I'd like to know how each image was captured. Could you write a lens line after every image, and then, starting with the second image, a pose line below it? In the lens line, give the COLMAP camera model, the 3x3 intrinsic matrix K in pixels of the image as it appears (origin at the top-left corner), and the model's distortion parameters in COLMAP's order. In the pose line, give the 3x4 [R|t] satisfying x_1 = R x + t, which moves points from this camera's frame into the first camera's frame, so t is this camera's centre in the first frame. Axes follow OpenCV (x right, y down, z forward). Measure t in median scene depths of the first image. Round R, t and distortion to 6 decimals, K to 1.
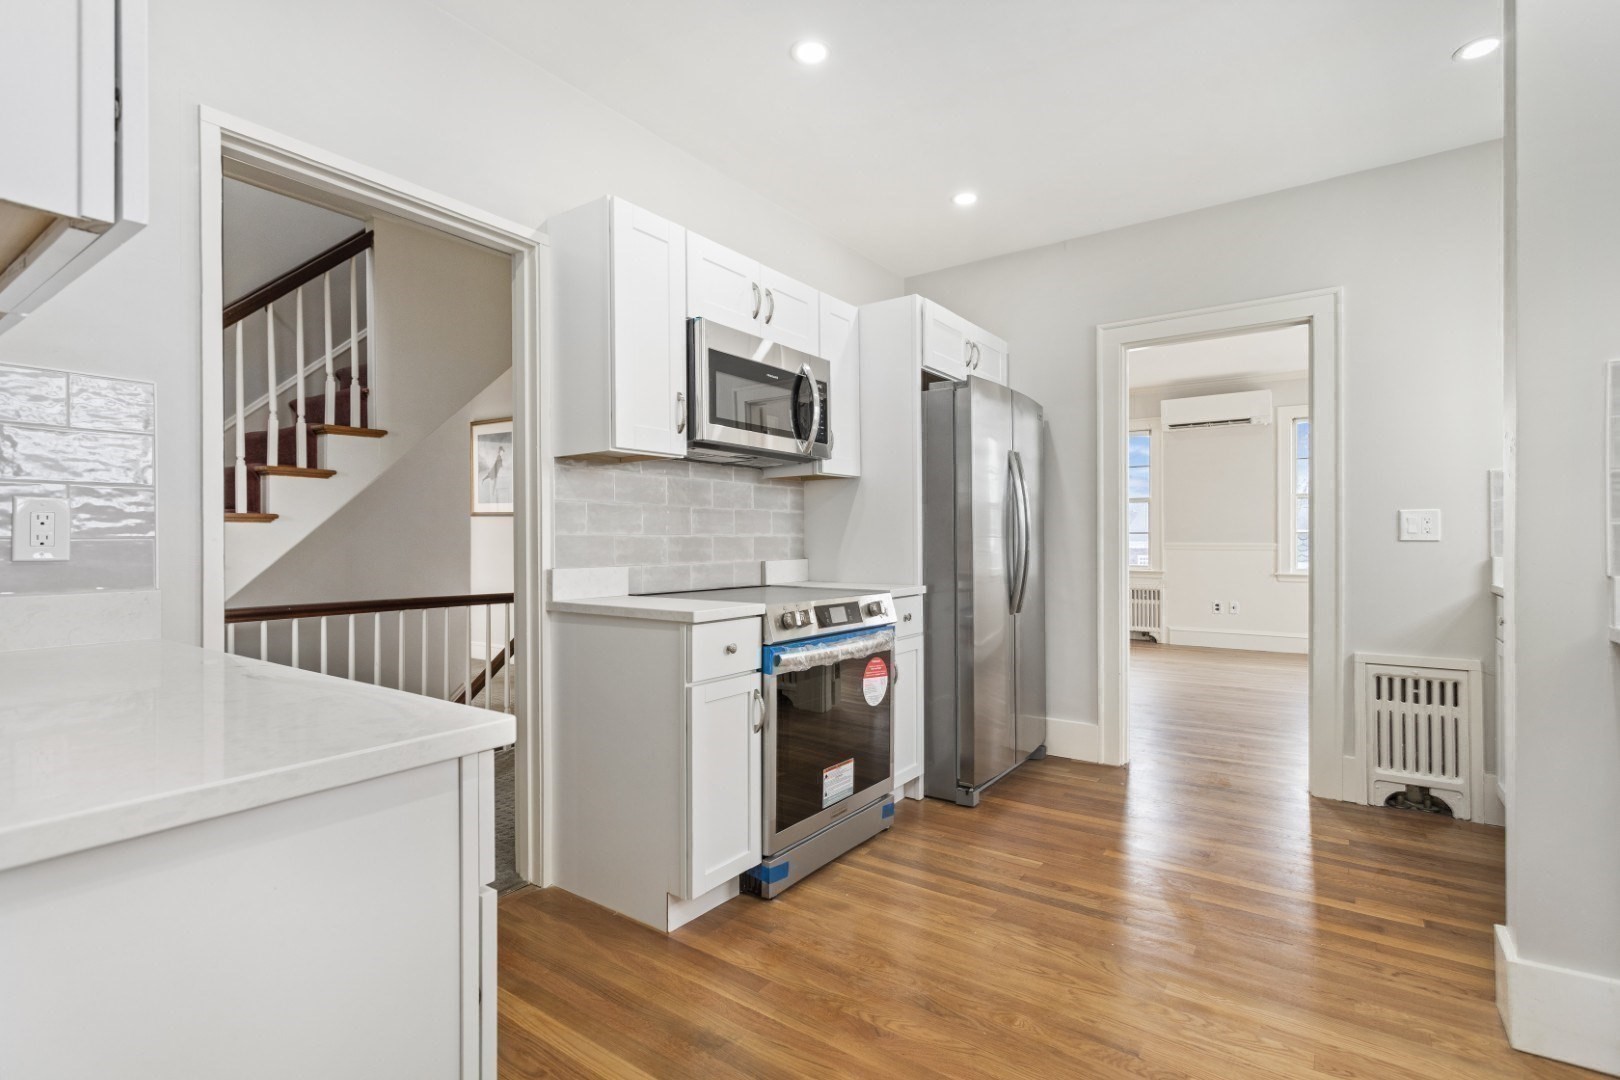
lens RADIAL K [[753.4, 0, 813.5], [0, 753.4, 535.7], [0, 0, 1]] dist [0.000855, -0.000090]
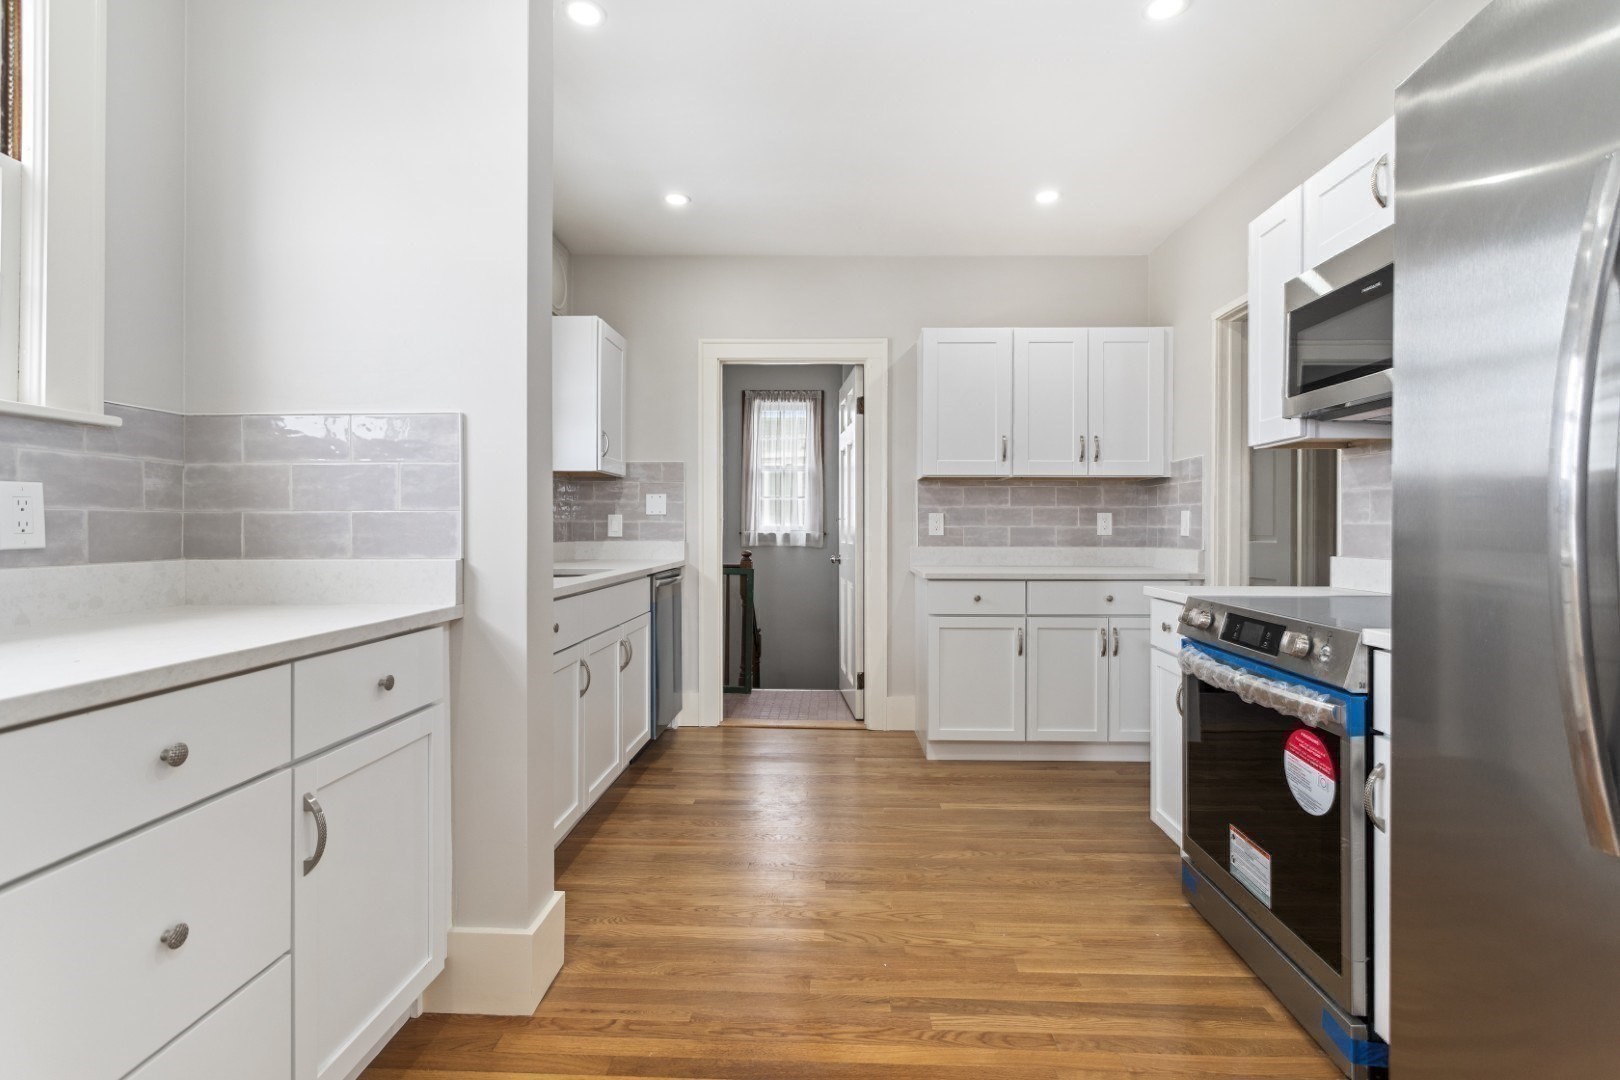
lens RADIAL K [[753.4, 0, 813.5], [0, 753.4, 535.7], [0, 0, 1]] dist [0.000855, -0.000090]
pose [[-0.837982, 0.003800, -0.545685, 0.688013], [0.004148, 0.999991, 0.000593, 0.008617], [0.545683, -0.001766, -0.837990, 1.220541]]
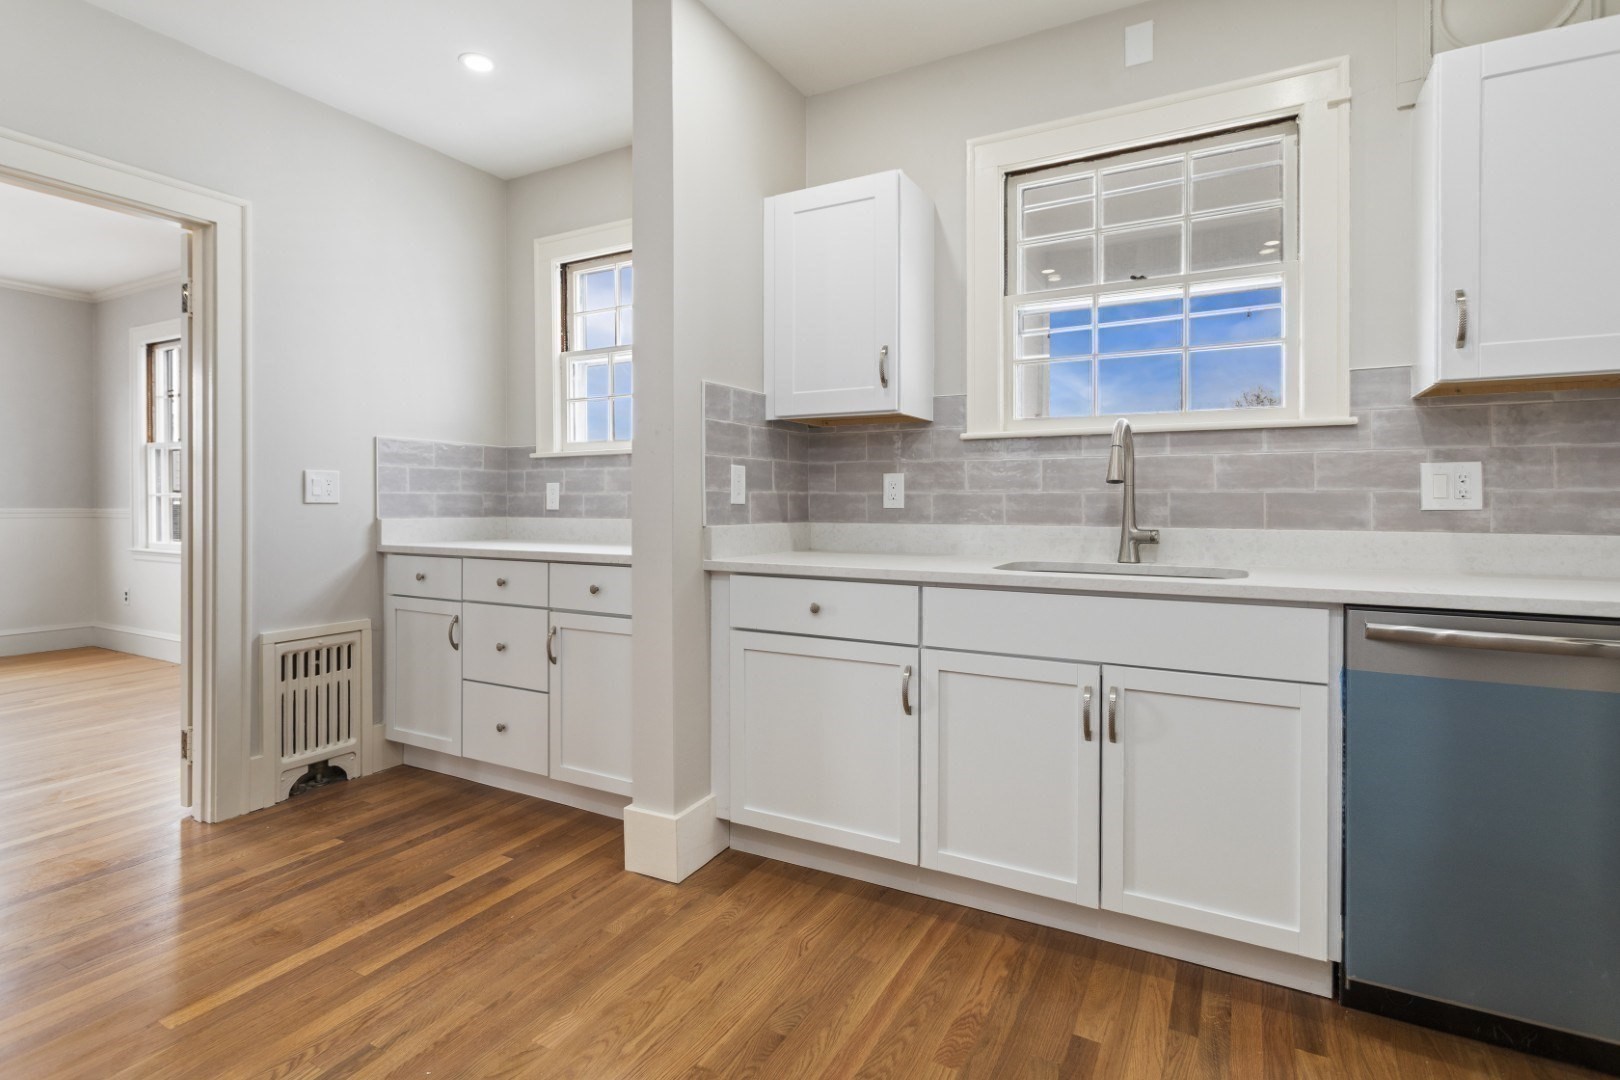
lens RADIAL K [[796.2, 0, 813.0], [0, 796.2, 502.0], [0, 0, 1]] dist [0.014582, -0.000099]
pose [[-0.106716, 0.000956, 0.994289, -0.278850], [-0.004939, 0.999987, -0.001491, 0.003568], [-0.994277, -0.005070, -0.106710, 0.509819]]
